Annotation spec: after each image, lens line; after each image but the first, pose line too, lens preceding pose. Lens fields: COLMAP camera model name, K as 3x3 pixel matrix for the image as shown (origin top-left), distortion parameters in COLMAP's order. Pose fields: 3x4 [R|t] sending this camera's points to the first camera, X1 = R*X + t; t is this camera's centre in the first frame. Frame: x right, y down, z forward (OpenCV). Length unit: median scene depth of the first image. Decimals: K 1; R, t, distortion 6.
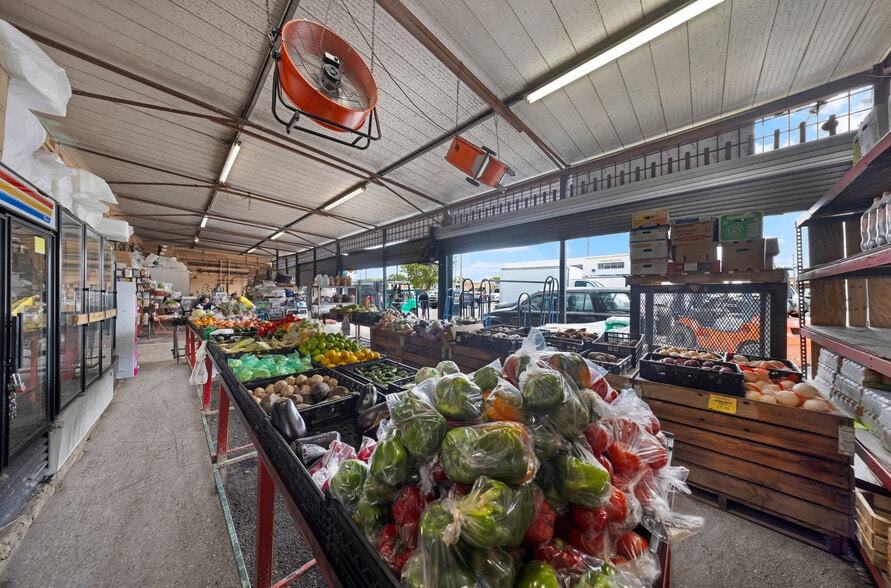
lens RADIAL K [[264.2, 0, 445.5], [0, 264.2, 294.0], [0, 0, 1]] dist [0.000222, 0.000025]
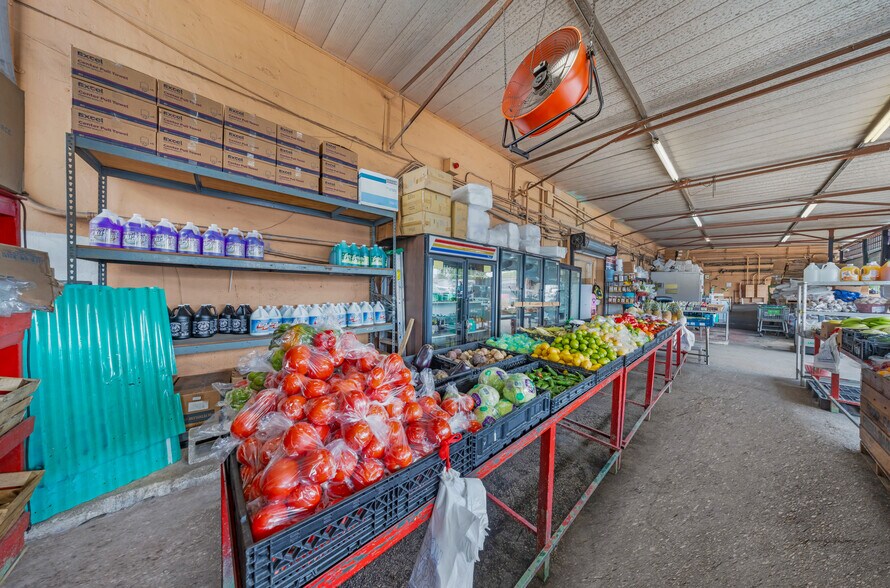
lens RADIAL K [[263.9, 0, 445.0], [0, 263.9, 294.0], [0, 0, 1]] dist [0.000222, 0.000025]
pose [[-0.059231, 0.003891, -0.998237, 0.092628], [-0.015843, 0.999863, 0.004837, 0.006409], [0.998119, 0.016102, -0.059162, 0.092582]]
